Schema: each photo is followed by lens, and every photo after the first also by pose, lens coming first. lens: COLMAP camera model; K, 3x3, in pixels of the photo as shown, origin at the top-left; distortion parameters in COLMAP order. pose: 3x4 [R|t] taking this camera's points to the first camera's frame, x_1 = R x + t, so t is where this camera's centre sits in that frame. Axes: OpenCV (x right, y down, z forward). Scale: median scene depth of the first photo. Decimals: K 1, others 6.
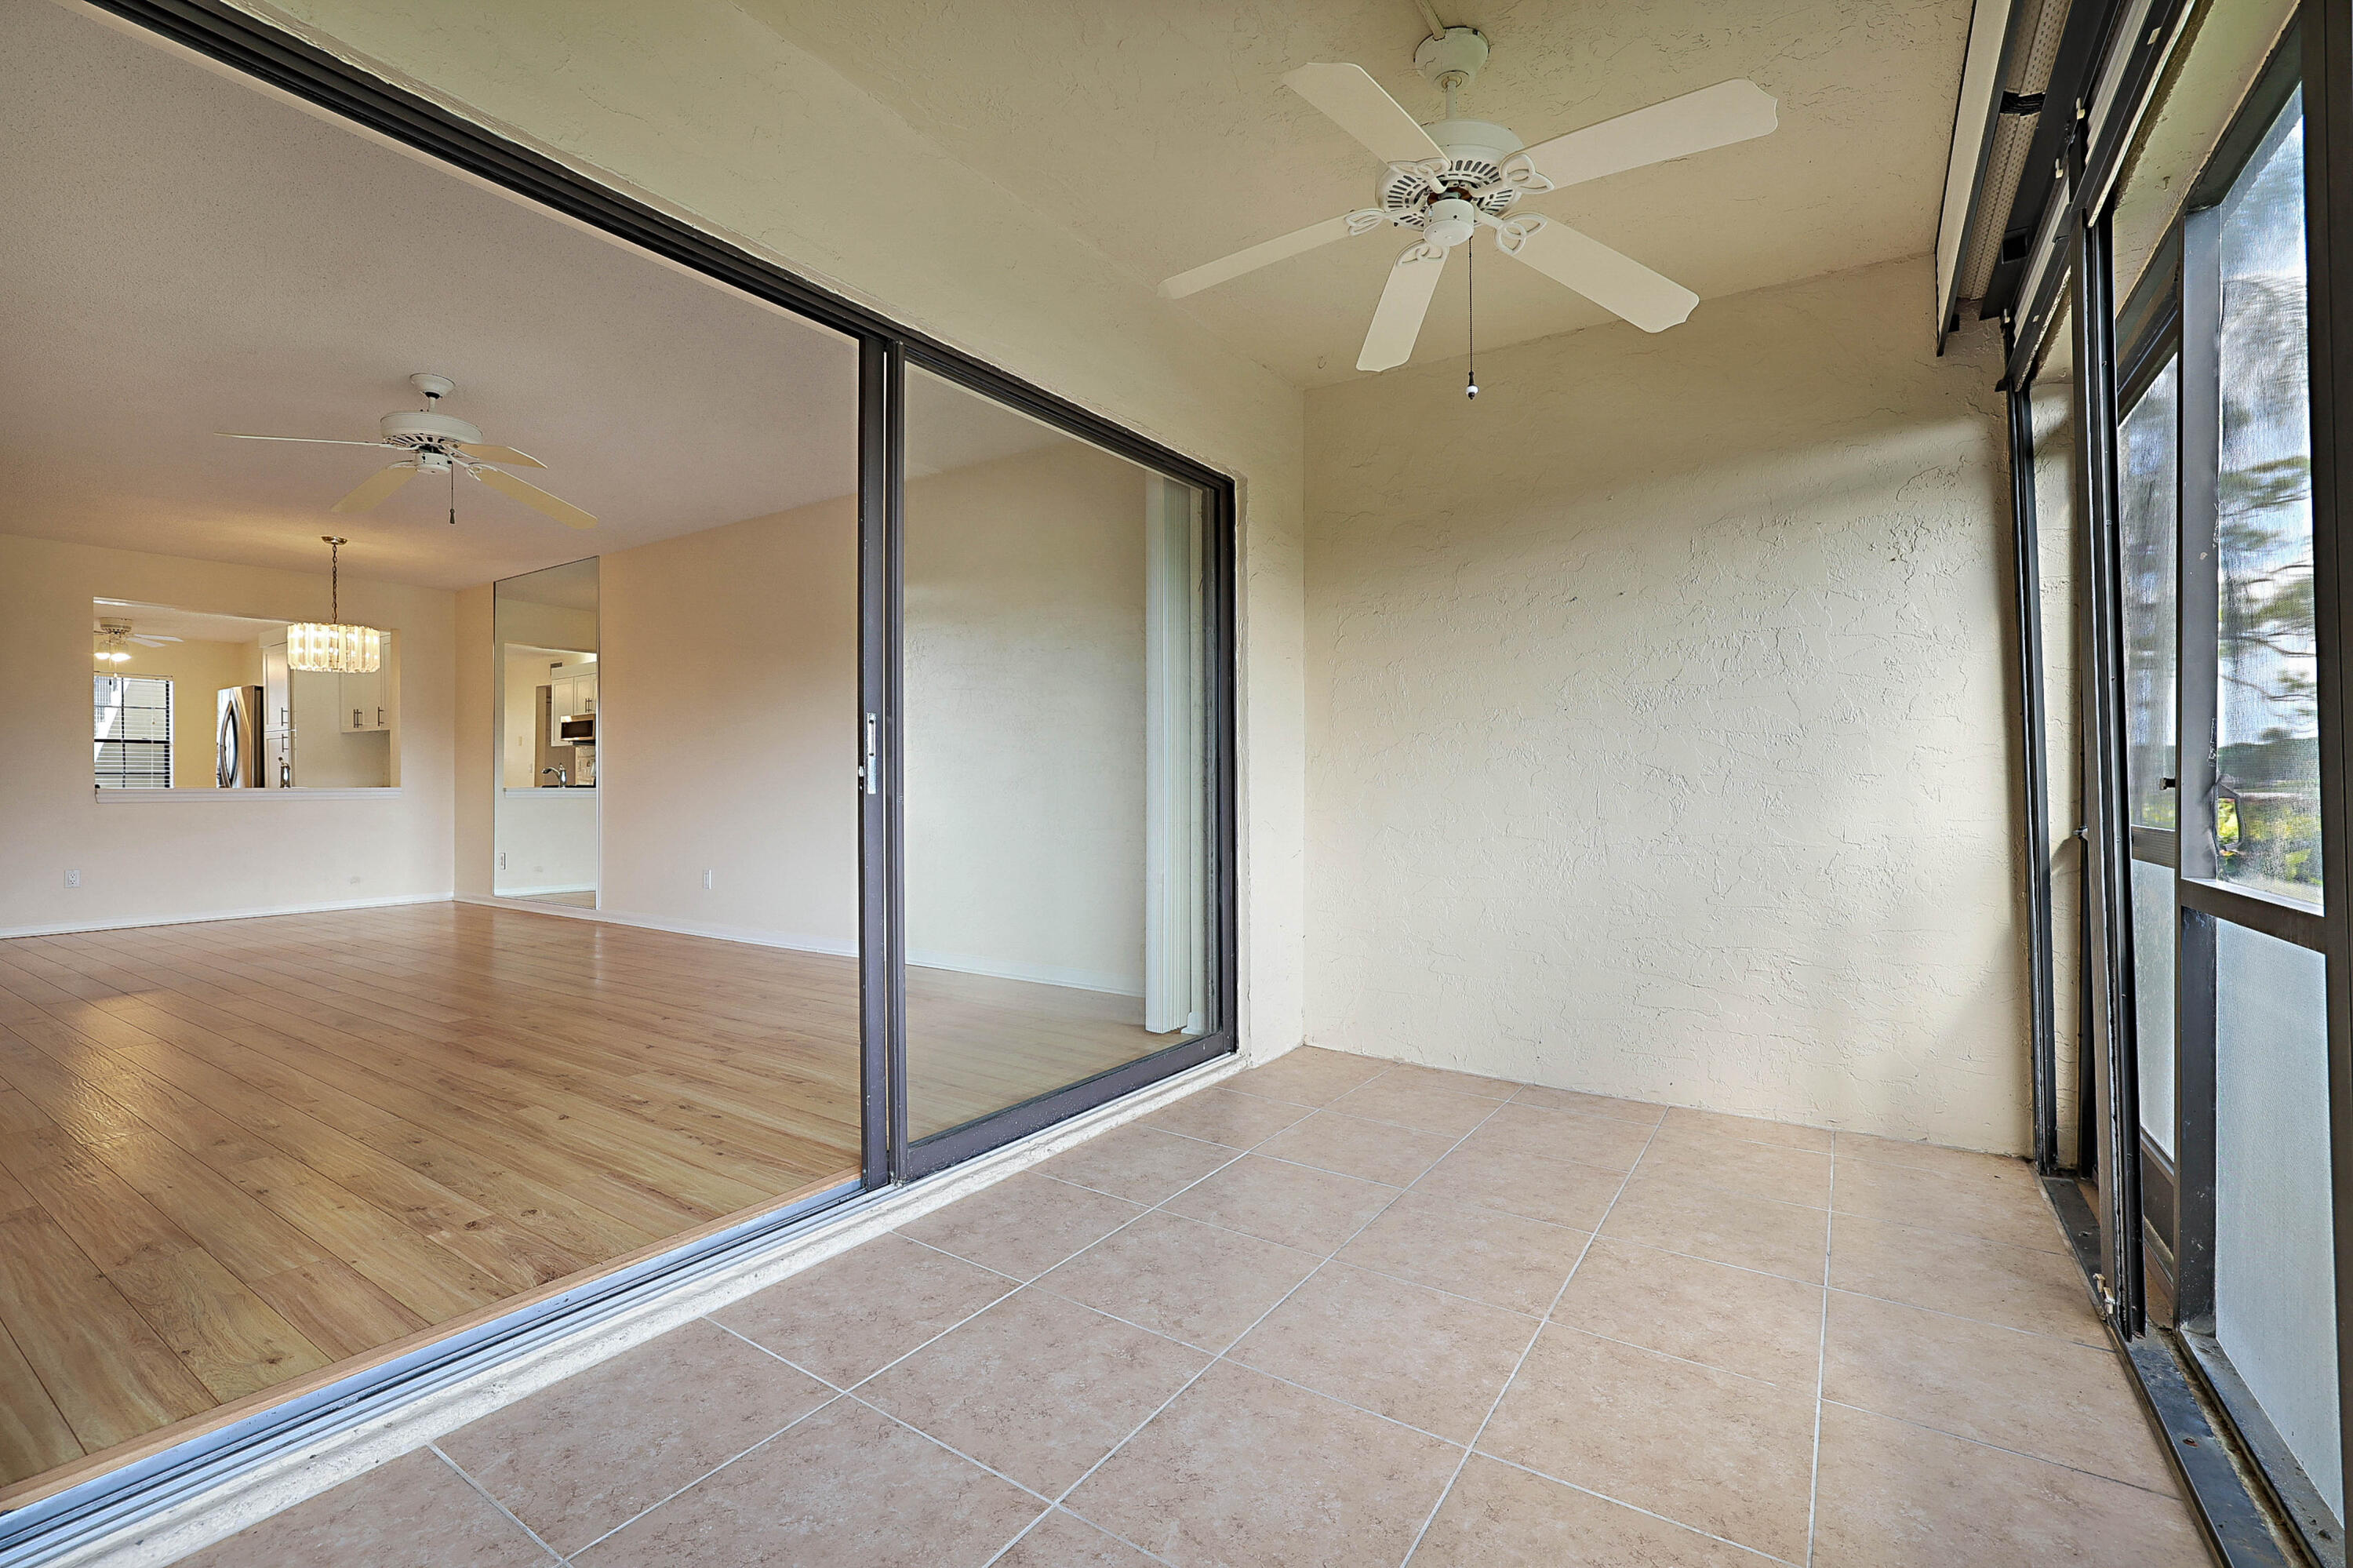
lens RADIAL K [[1030.1, 0, 1176.5], [0, 1030.1, 784.0], [0, 0, 1]] dist [-0.053860, 0.020779]
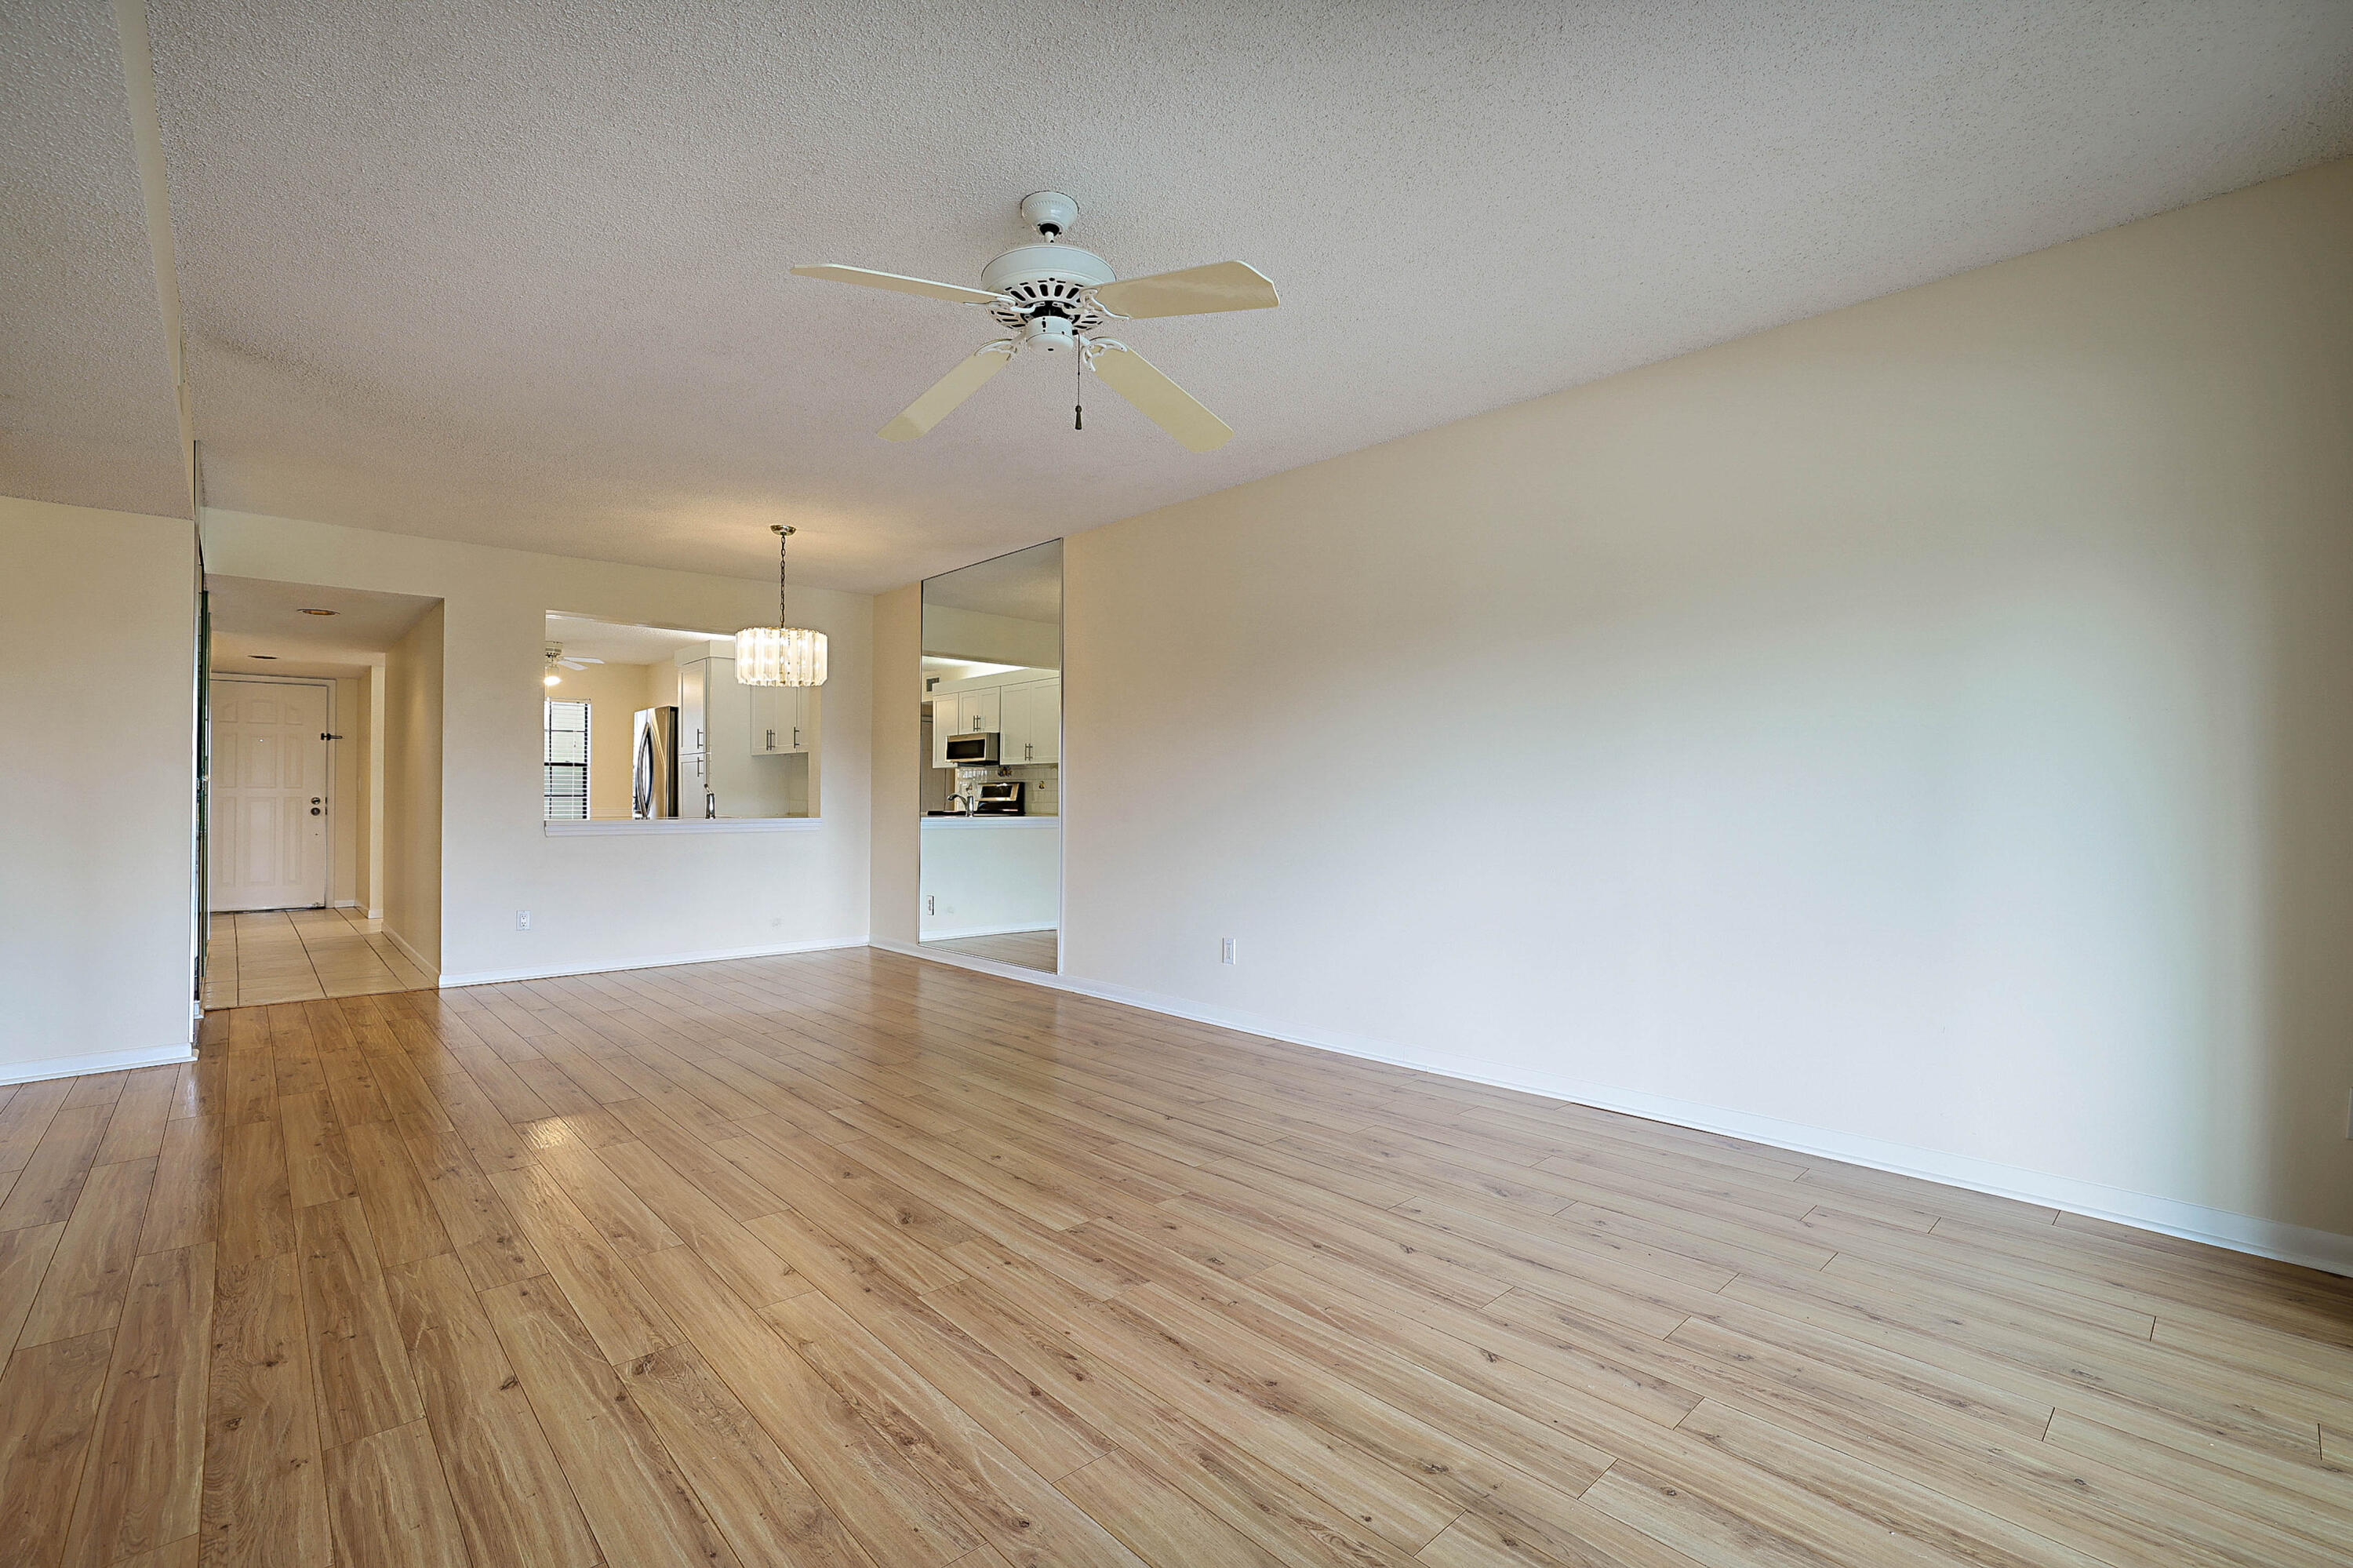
lens RADIAL K [[1030.1, 0, 1176.5], [0, 1030.1, 784.0], [0, 0, 1]] dist [-0.053860, 0.020779]
pose [[0.970814, -0.000001, -0.239835, -0.255116], [-0.002938, 0.999925, -0.011895, -0.016823], [0.239817, 0.012252, 0.970741, 0.202487]]
